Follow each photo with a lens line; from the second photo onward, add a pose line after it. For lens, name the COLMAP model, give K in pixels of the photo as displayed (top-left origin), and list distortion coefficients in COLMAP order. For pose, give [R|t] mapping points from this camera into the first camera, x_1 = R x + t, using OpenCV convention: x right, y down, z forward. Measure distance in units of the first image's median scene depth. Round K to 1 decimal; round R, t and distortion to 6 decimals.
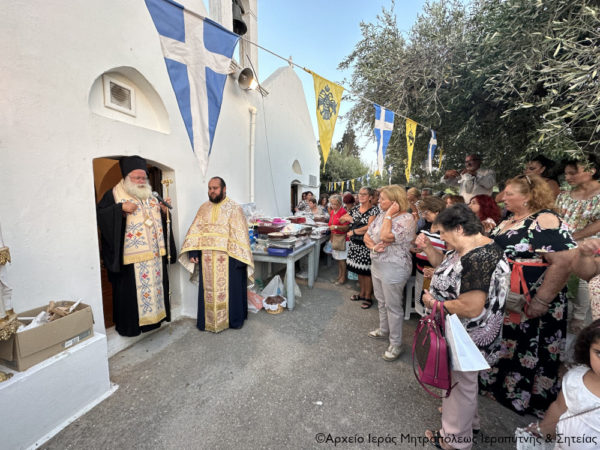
lens RADIAL K [[240.0, 0, 298.2], [0, 240.0, 222.5], [0, 0, 1]] dist [0.007210, -0.000083]
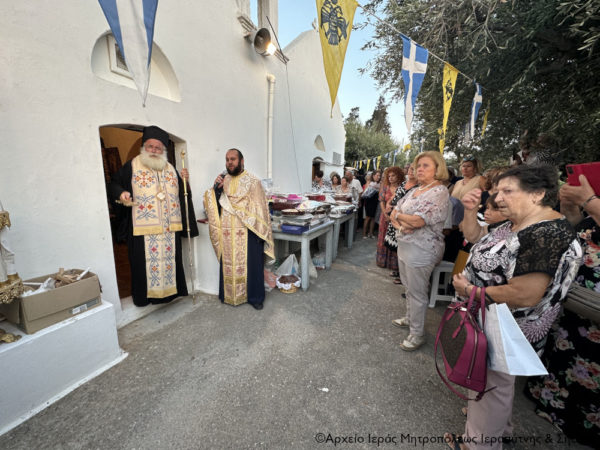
lens RADIAL K [[240.2, 0, 298.9], [0, 240.2, 223.8], [0, 0, 1]] dist [0.000093, 0.000108]
pose [[0.994706, 0.023247, -0.100094, 0.049311], [-0.015339, 0.996752, 0.079055, 0.035868], [0.101607, -0.077102, 0.991832, 0.098745]]
